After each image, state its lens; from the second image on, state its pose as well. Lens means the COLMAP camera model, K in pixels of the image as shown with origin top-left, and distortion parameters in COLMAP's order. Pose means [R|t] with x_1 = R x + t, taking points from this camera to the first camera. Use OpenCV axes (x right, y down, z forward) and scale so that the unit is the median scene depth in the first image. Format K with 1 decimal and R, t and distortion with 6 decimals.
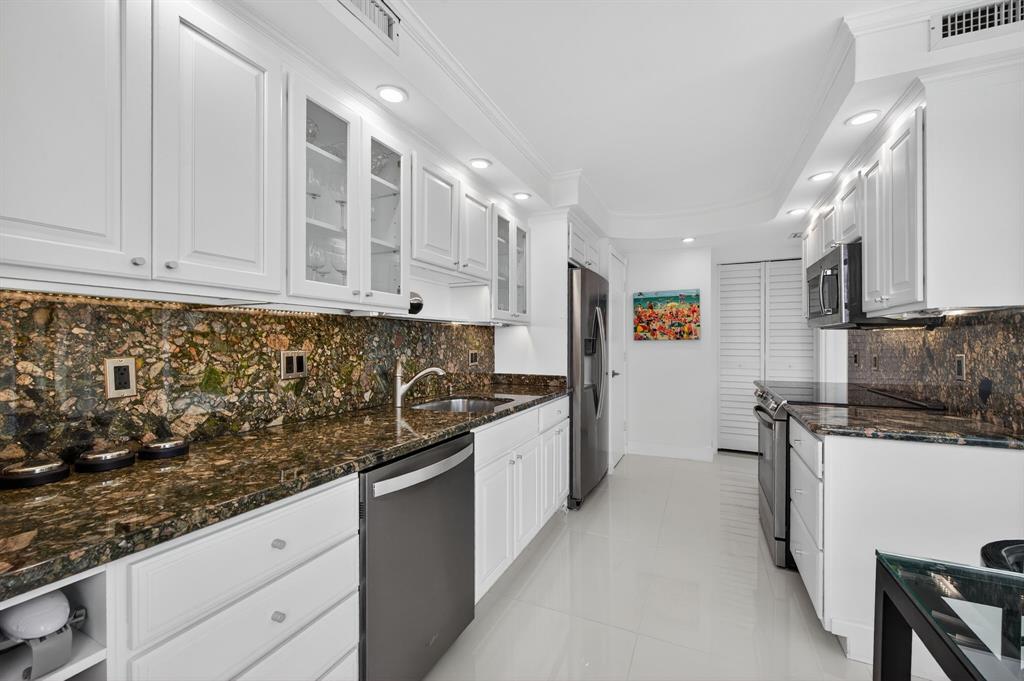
lens RADIAL K [[404.1, 0, 515.3], [0, 404.1, 342.9], [0, 0, 1]] dist [-0.003453, -0.001200]
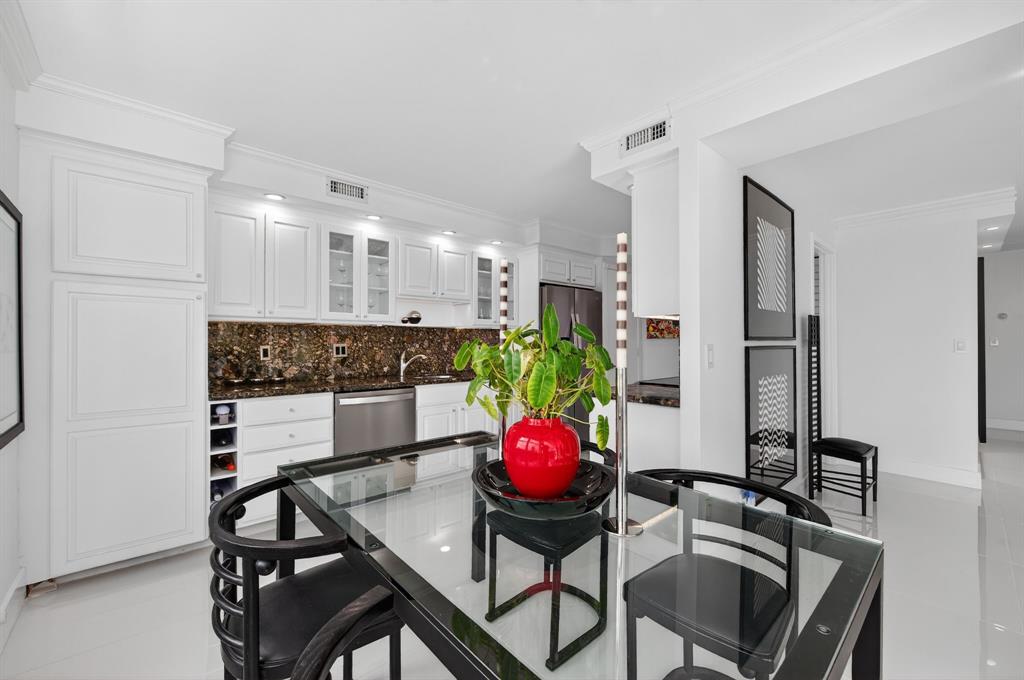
lens RADIAL K [[404.1, 0, 528.3], [0, 404.1, 341.7], [0, 0, 1]] dist [-0.003453, -0.001200]
pose [[0.927064, -0.000876, -0.374901, 1.128749], [0.000247, 0.999998, -0.001725, 0.011865], [0.374902, 0.001507, 0.927063, -0.563923]]
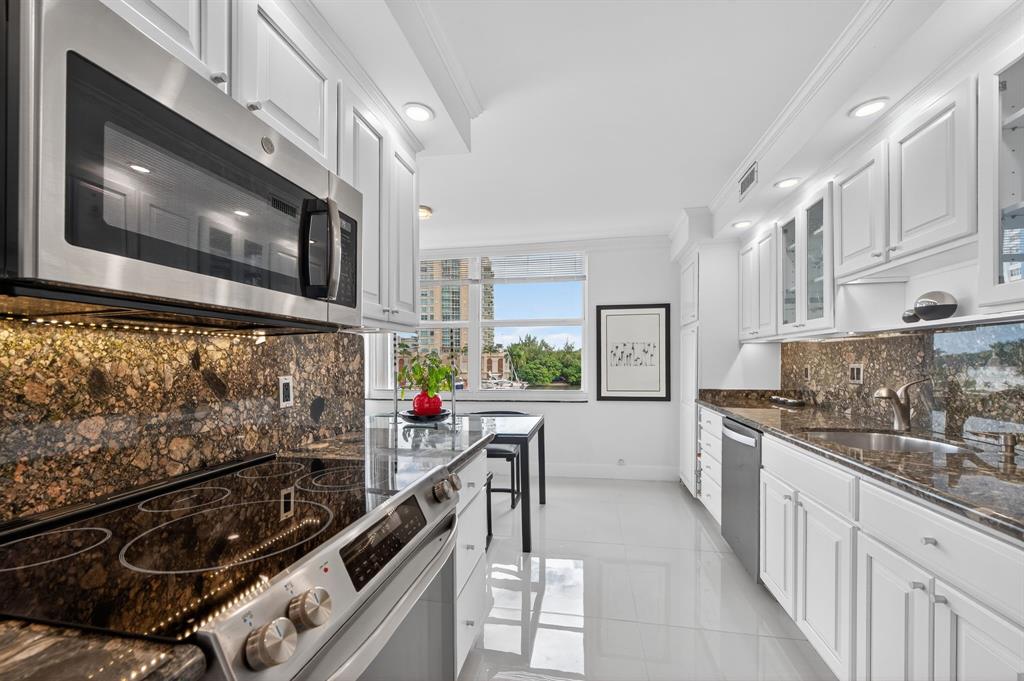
lens RADIAL K [[404.1, 0, 511.7], [0, 404.1, 361.9], [0, 0, 1]] dist [-0.003453, -0.001200]
pose [[-0.971791, 0.006166, -0.235764, 0.935861], [0.005416, 0.999978, 0.003826, 0.000241], [0.235782, 0.002441, -0.971803, 2.072432]]
